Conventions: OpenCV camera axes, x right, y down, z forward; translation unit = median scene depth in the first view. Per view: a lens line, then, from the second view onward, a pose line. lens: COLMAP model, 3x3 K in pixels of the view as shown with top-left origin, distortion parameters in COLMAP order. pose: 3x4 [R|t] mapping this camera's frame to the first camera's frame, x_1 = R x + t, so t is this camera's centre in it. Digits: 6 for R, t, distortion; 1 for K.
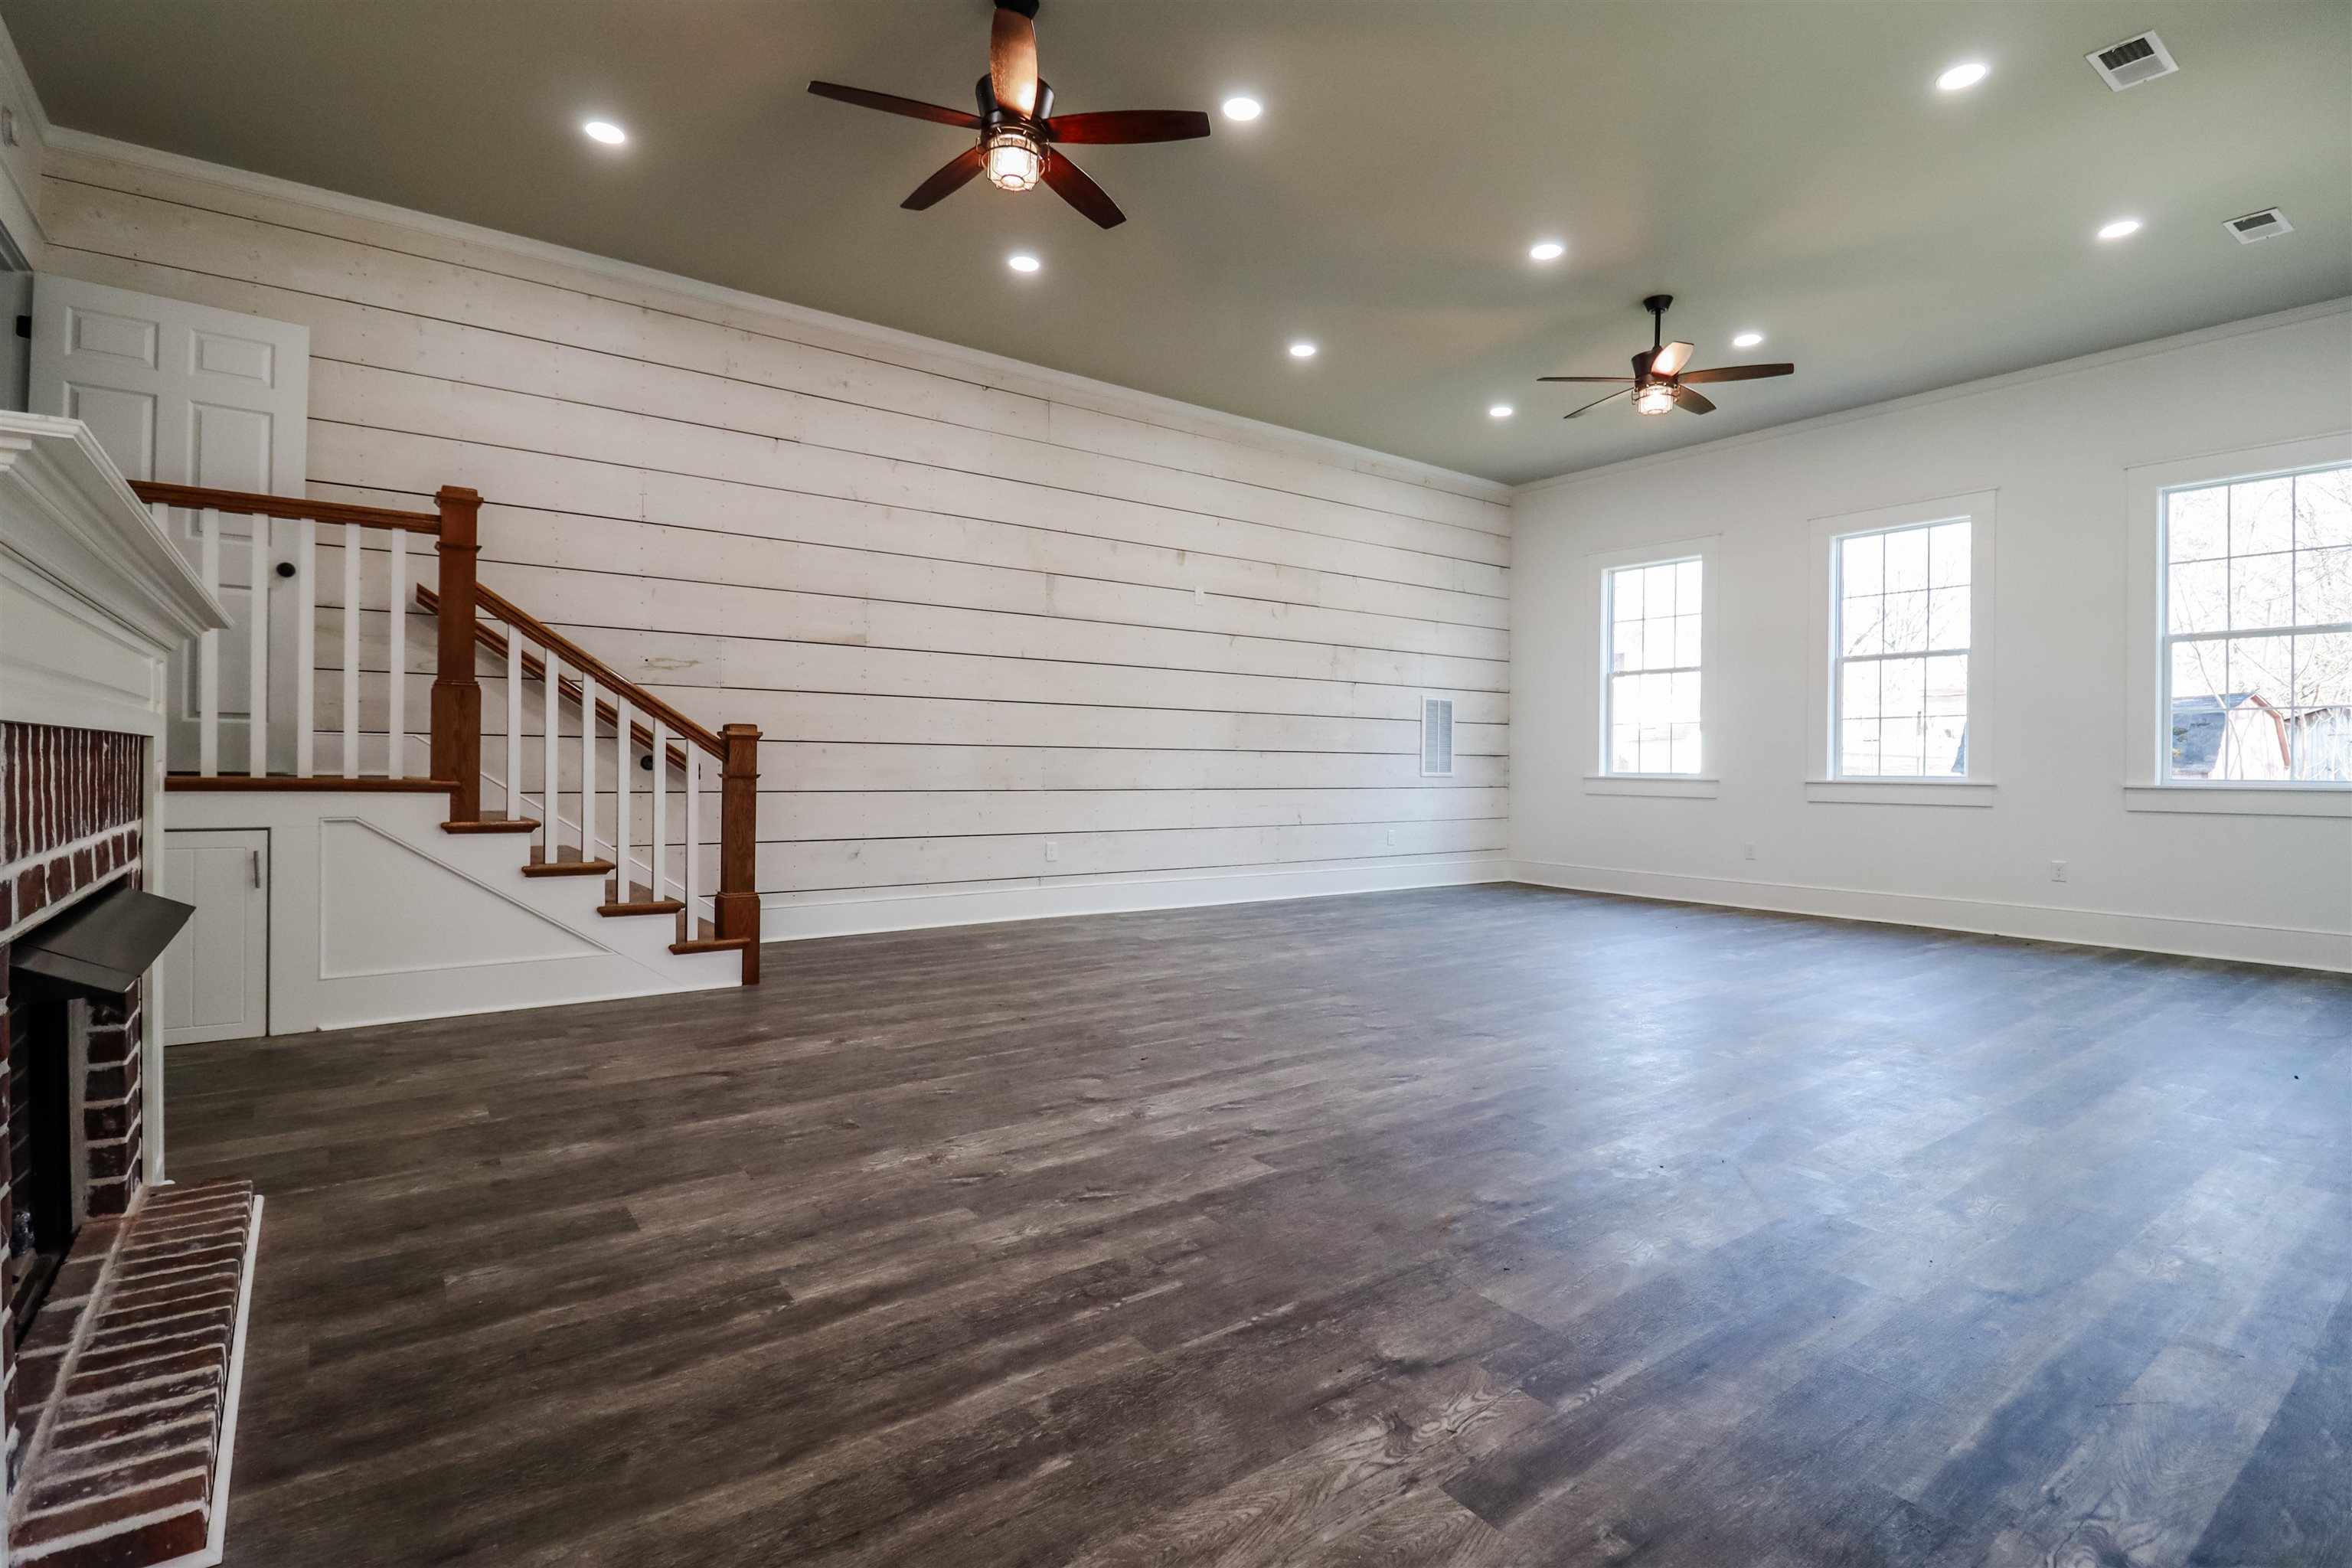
lens RADIAL K [[1121.5, 0, 1175.2], [0, 1121.5, 774.4], [0, 0, 1]] dist [-0.003673, -0.006032]
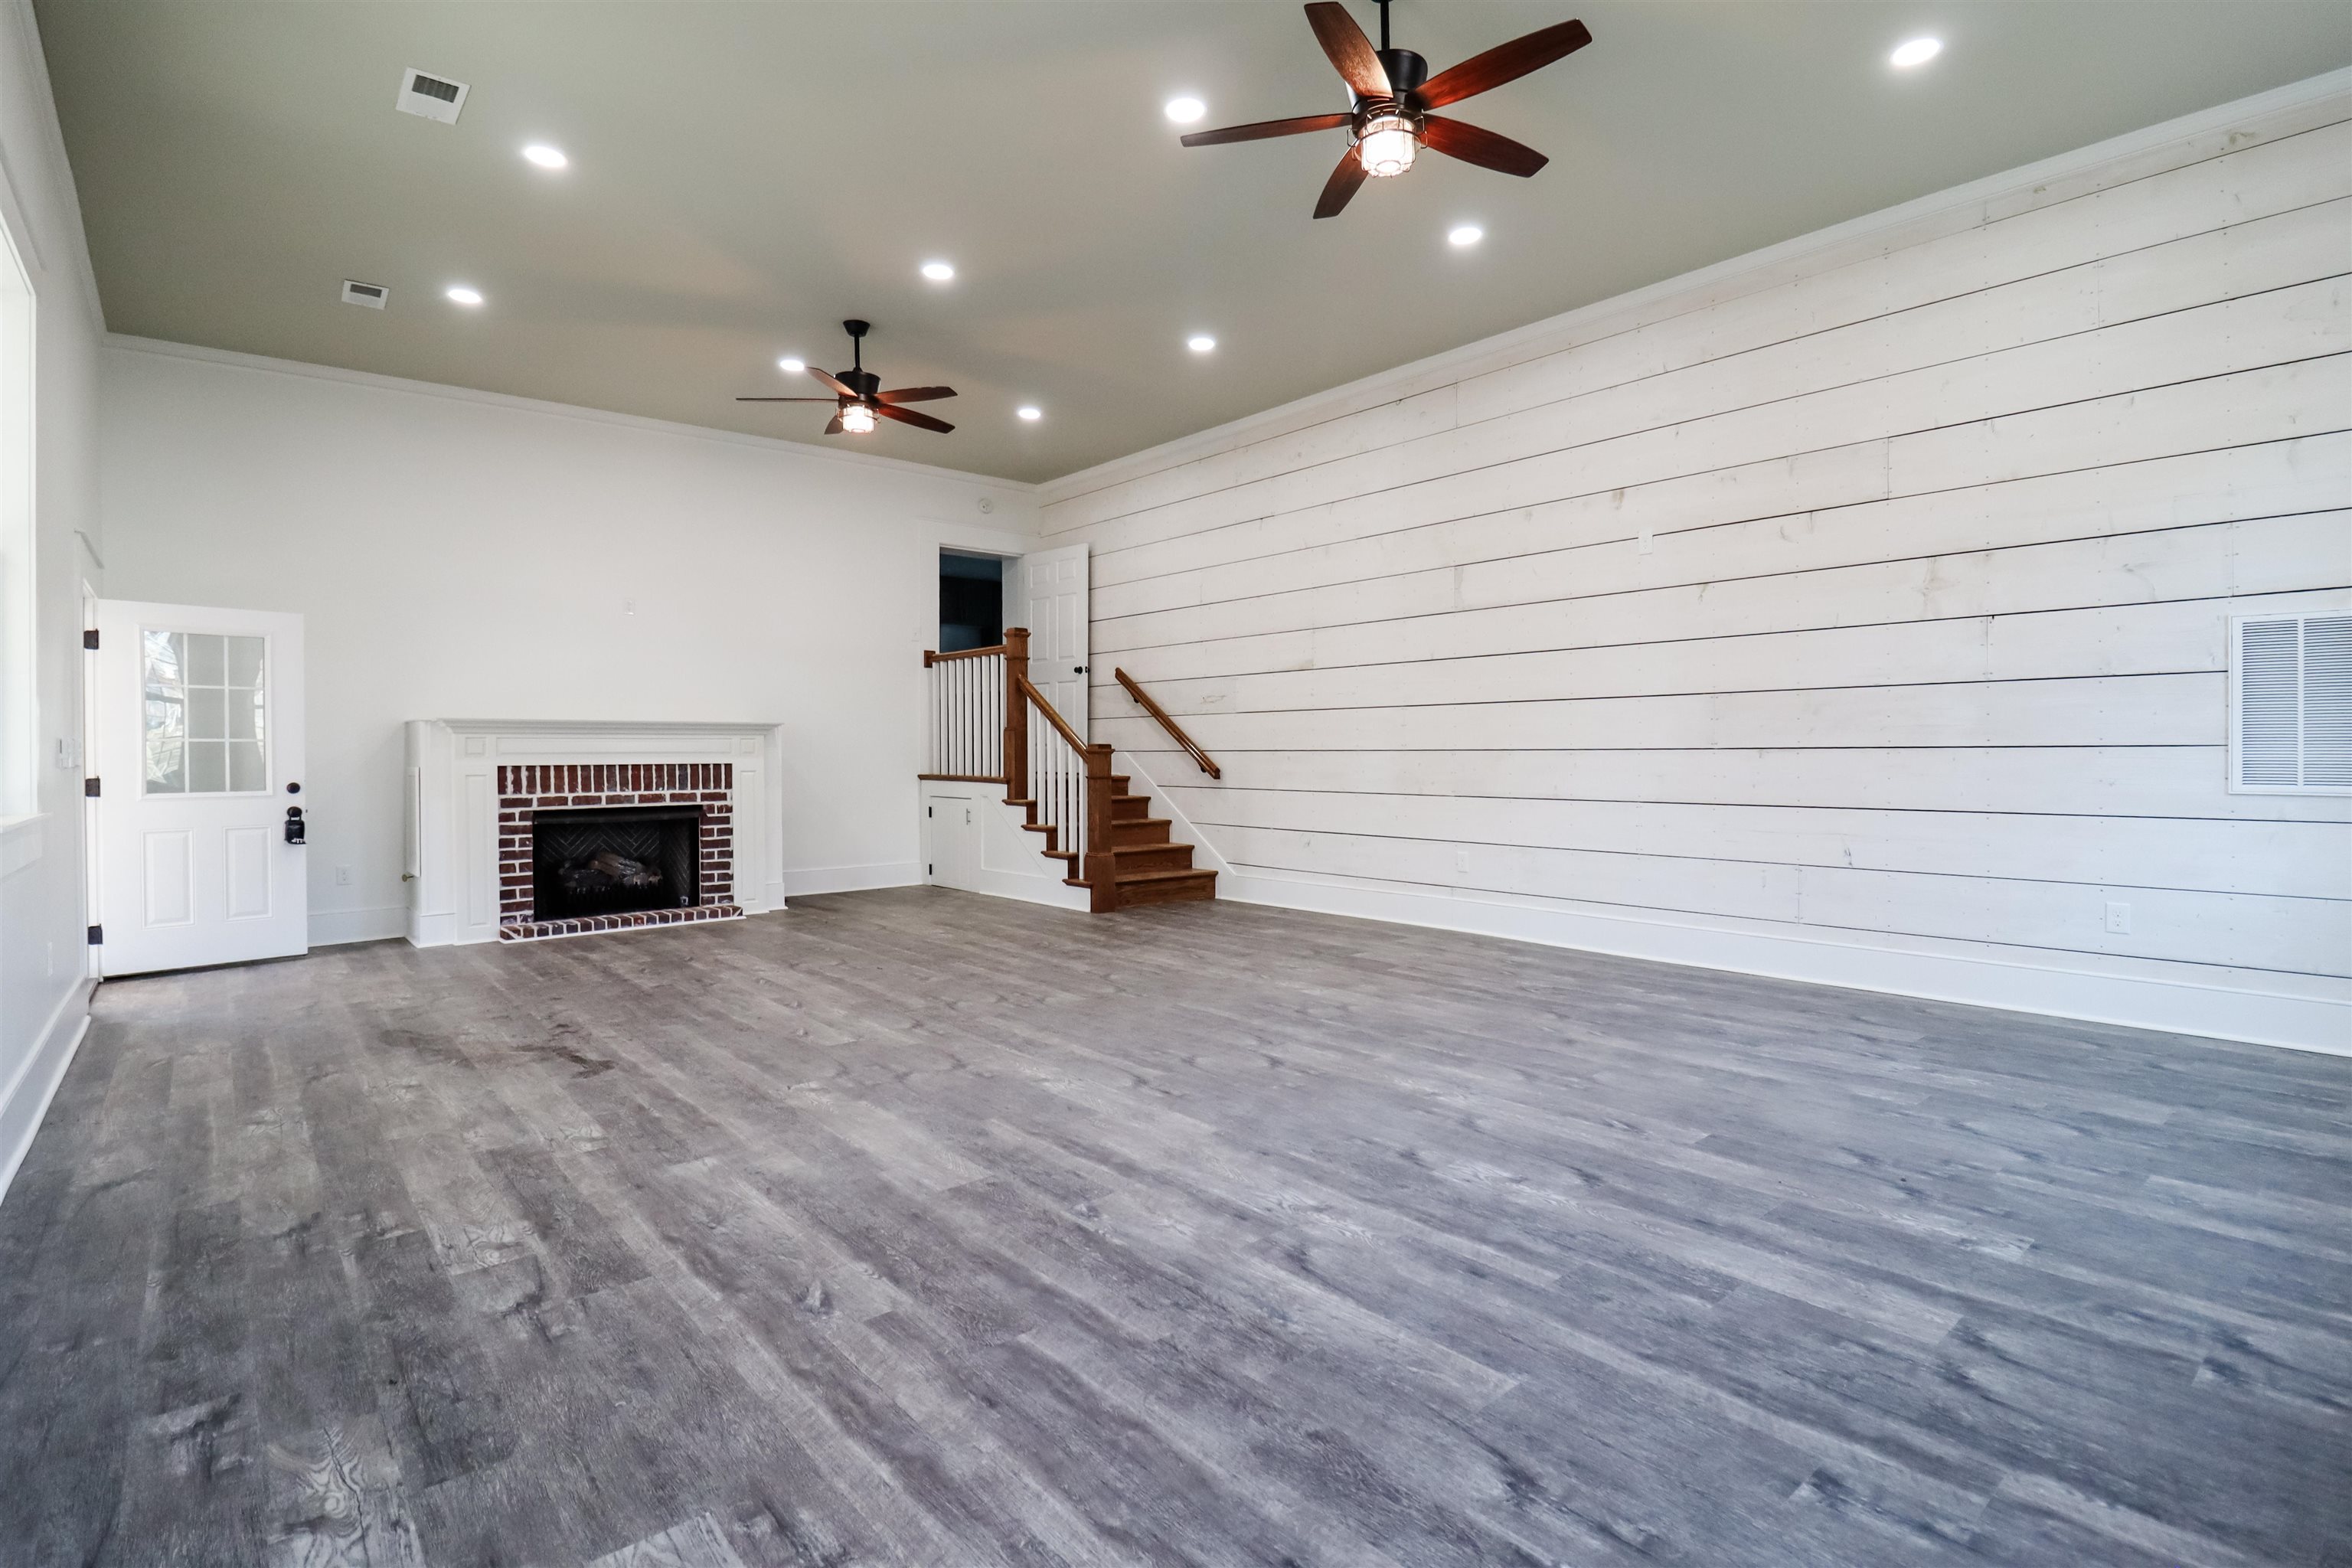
lens RADIAL K [[1121.5, 0, 1168.7], [0, 1121.5, 770.4], [0, 0, 1]] dist [-0.003673, -0.006032]
pose [[0.065891, 0.009014, -0.997786, 0.810183], [0.000249, 0.999959, 0.009051, -0.015745], [0.997827, -0.000844, 0.065886, 0.691684]]
